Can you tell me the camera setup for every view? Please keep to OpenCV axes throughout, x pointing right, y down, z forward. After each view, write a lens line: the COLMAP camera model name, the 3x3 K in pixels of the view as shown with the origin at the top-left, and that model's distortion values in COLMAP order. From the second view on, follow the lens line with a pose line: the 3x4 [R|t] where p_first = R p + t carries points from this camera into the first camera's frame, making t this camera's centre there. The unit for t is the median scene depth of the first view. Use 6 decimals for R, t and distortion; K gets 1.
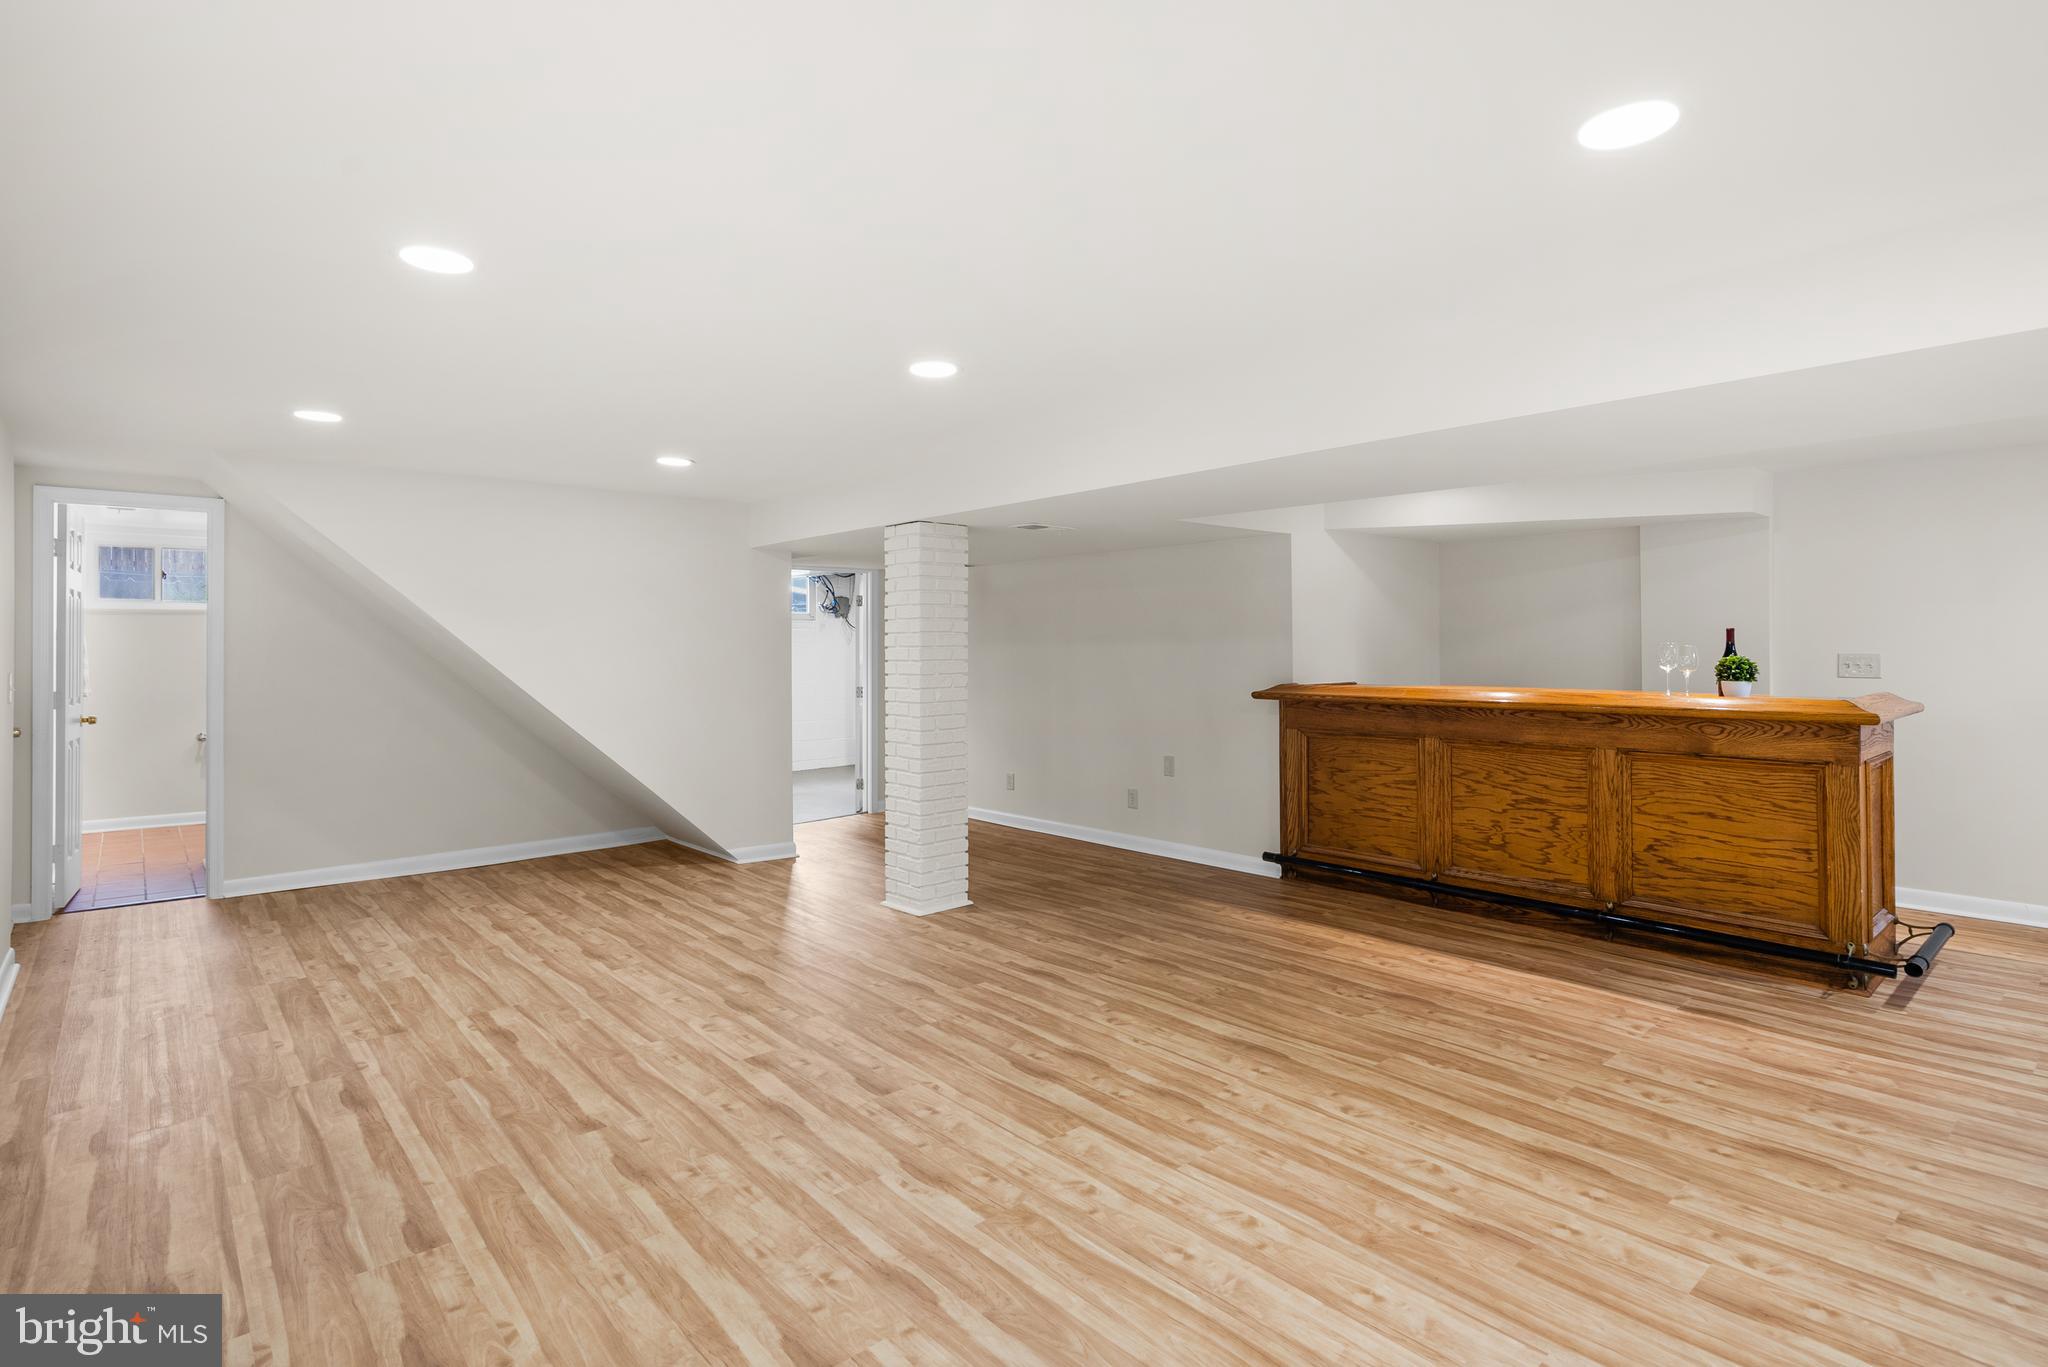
lens RADIAL K [[1019.1, 0, 1022.9], [0, 1019.1, 642.8], [0, 0, 1]] dist [0.000279, -0.000007]
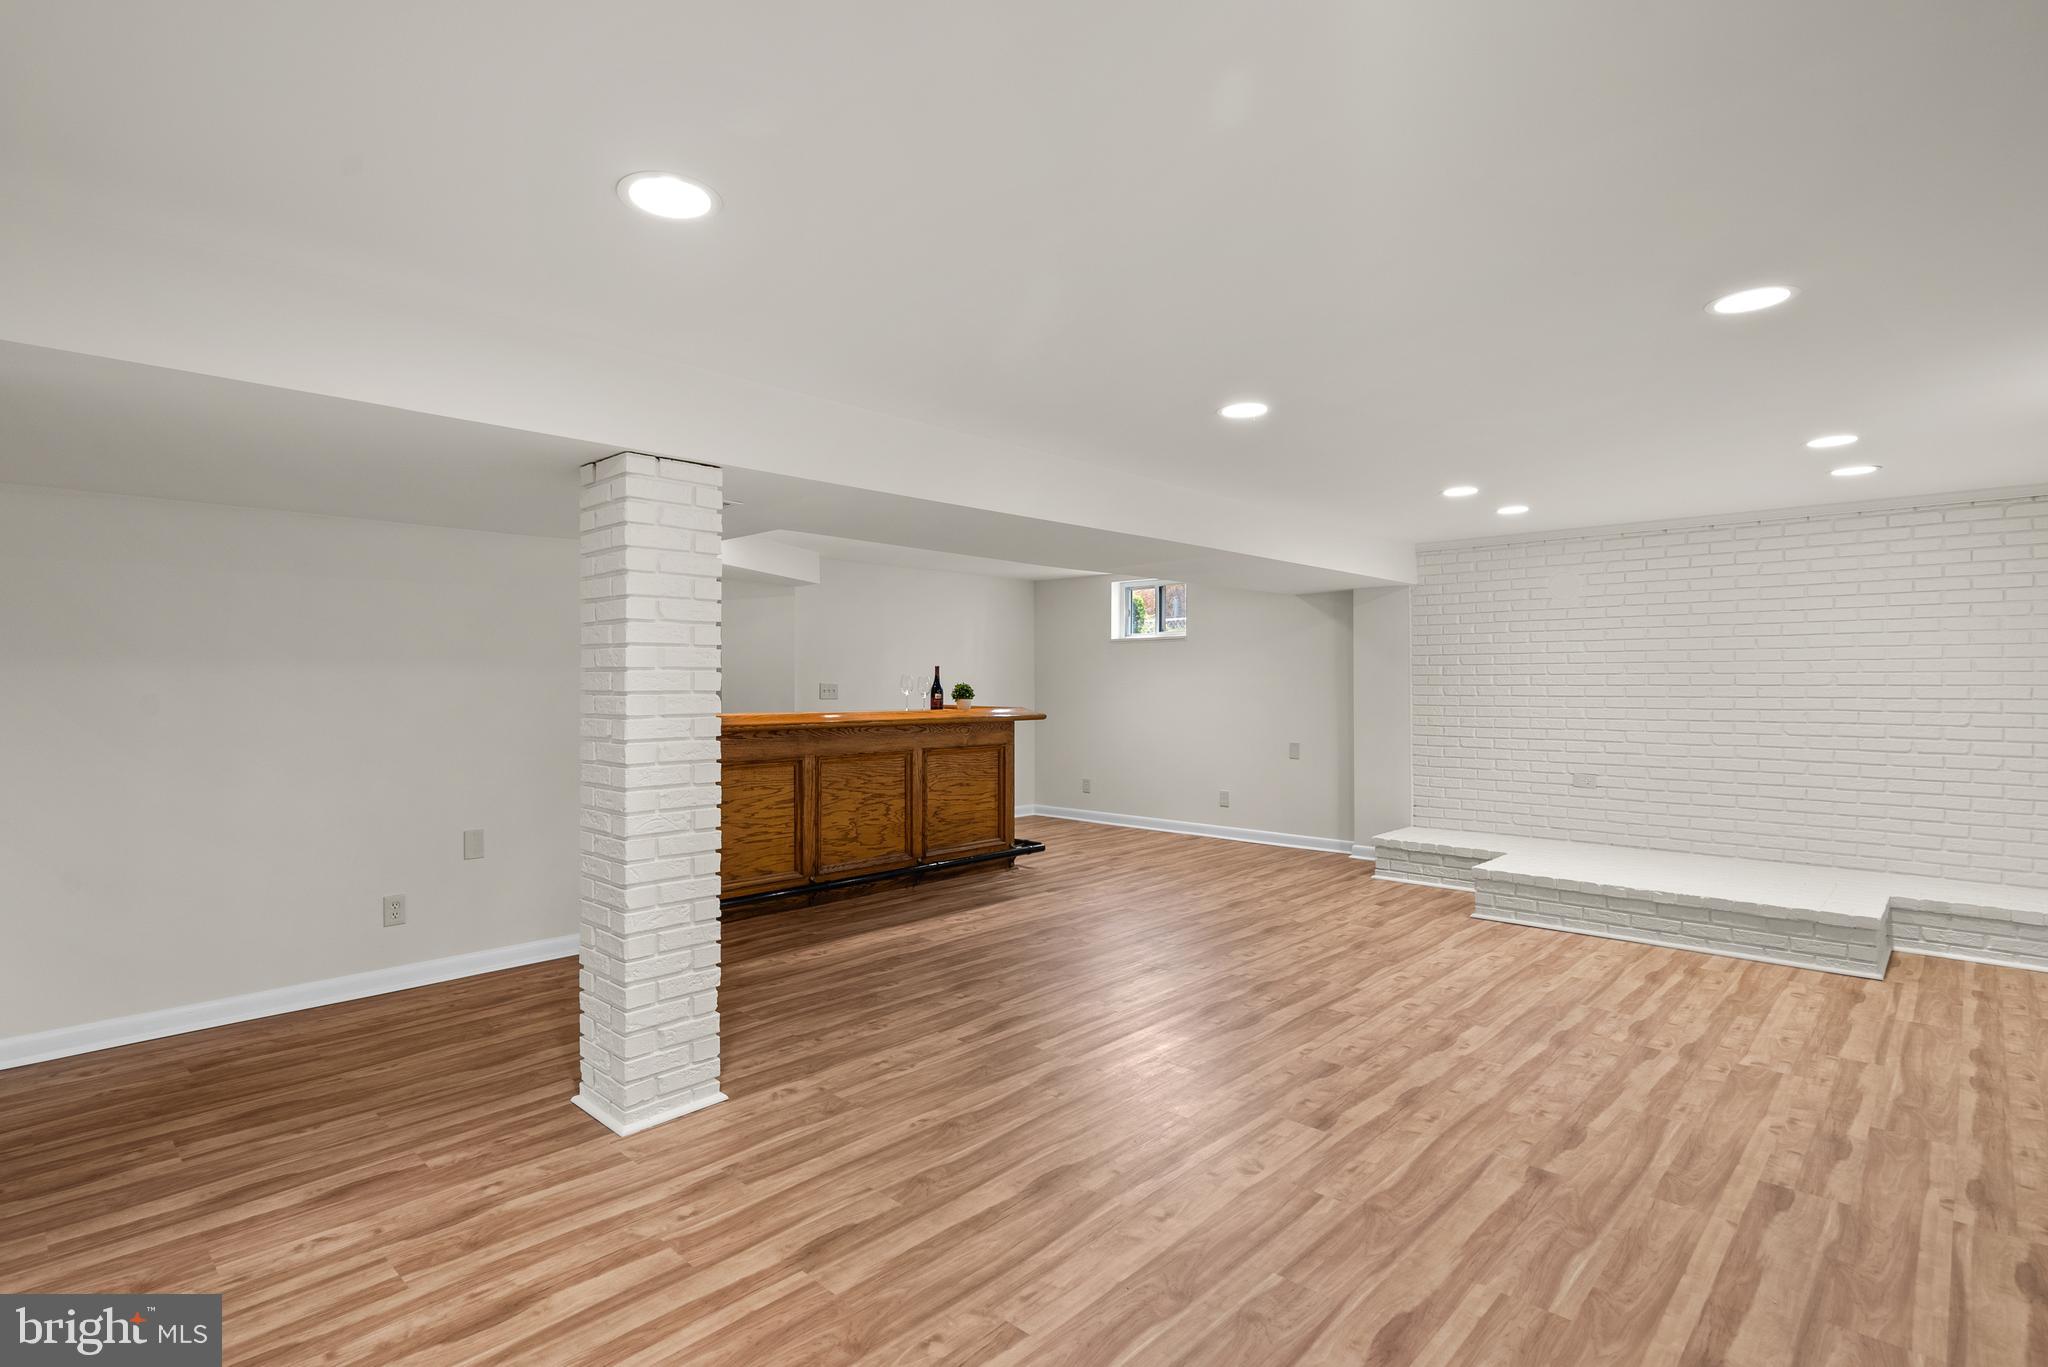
lens RADIAL K [[998.6, 0, 1024.0], [0, 998.6, 683.5], [0, 0, 1]] dist [-0.000985, 0.000002]
pose [[-0.092529, 0.002616, 0.995707, -1.199782], [-0.003137, 0.999991, -0.002919, 0.023932], [-0.995705, -0.003394, -0.092520, 1.442766]]
